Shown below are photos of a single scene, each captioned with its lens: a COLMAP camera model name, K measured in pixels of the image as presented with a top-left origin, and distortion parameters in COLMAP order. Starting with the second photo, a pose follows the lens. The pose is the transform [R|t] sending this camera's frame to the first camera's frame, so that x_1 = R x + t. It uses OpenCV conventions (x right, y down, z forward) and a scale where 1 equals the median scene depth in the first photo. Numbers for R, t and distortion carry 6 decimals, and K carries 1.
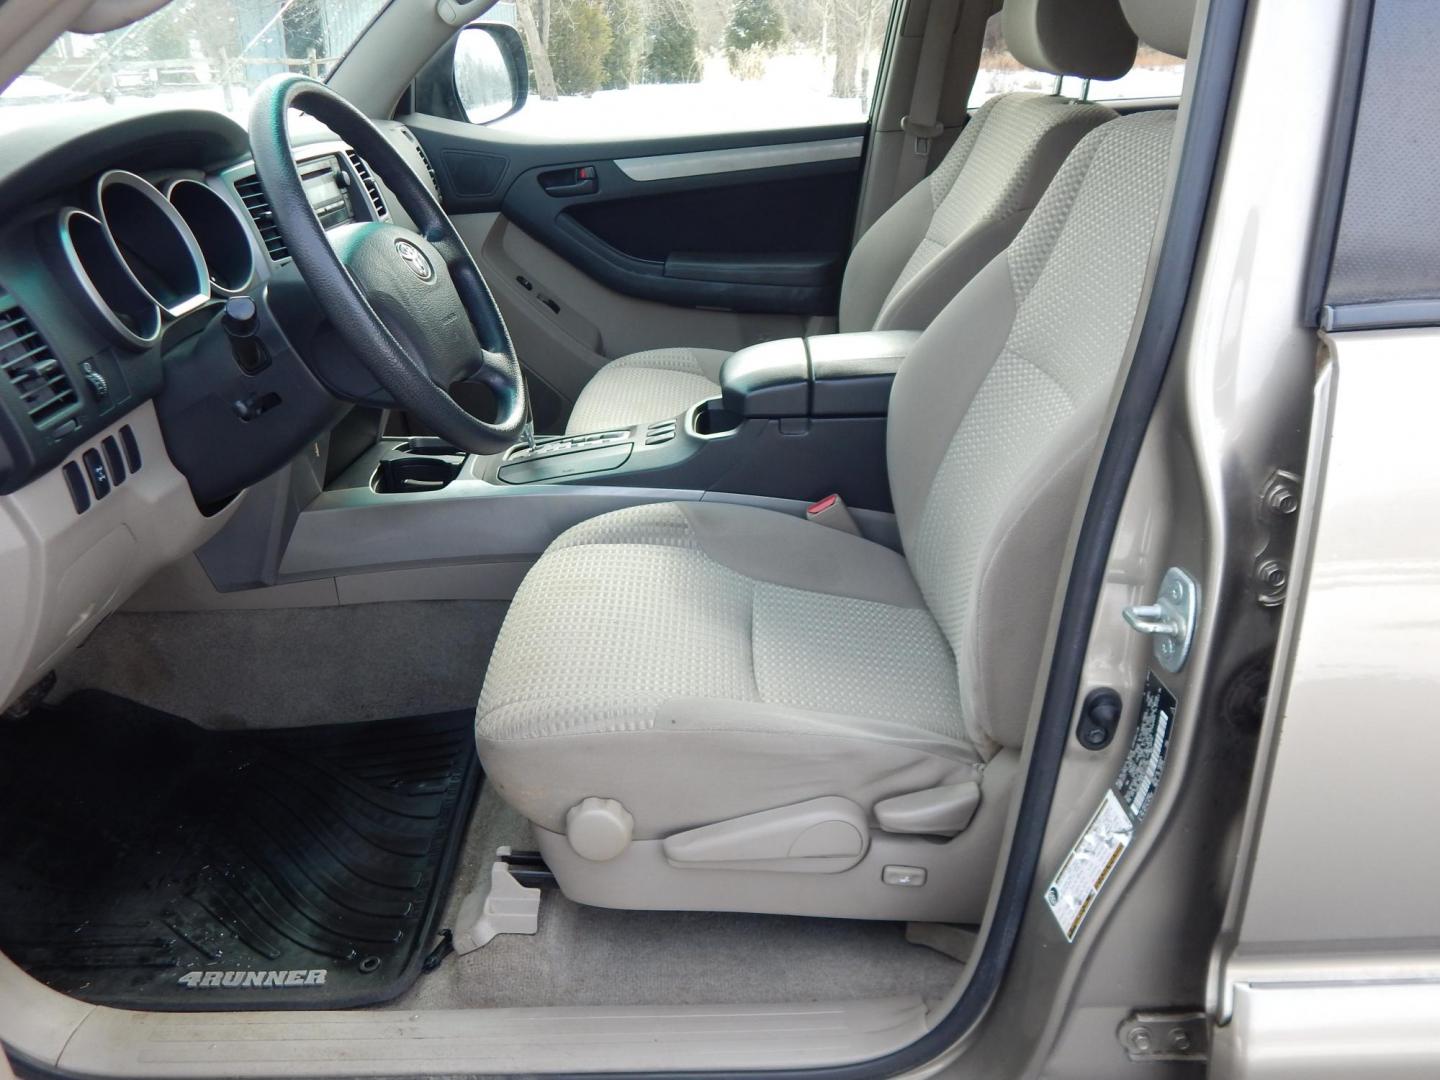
lens RADIAL K [[1169.5, 0, 712.9], [0, 1169.5, 527.8], [0, 0, 1]] dist [-0.023886, -0.005065]
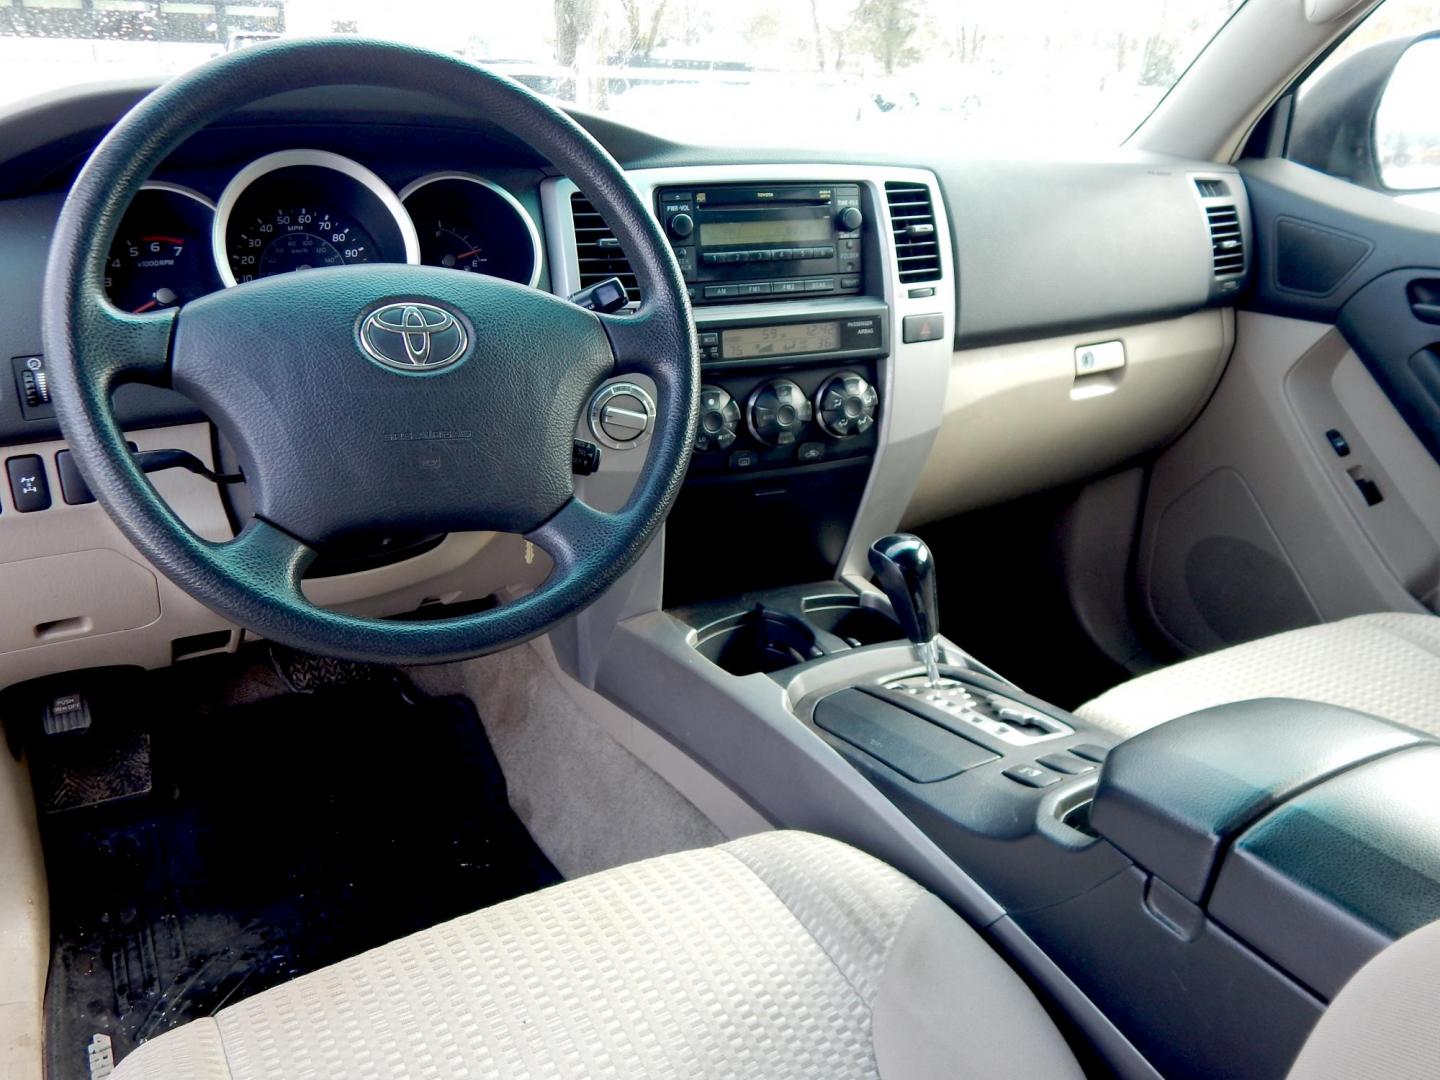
lens RADIAL K [[1188.6, 0, 714.7], [0, 1188.6, 533.0], [0, 0, 1]] dist [-0.005552, -0.004336]
pose [[0.515417, 0.351442, -0.781558, 0.287410], [-0.373966, 0.912852, 0.163861, -0.230389], [0.771035, 0.207819, 0.601927, 0.588472]]
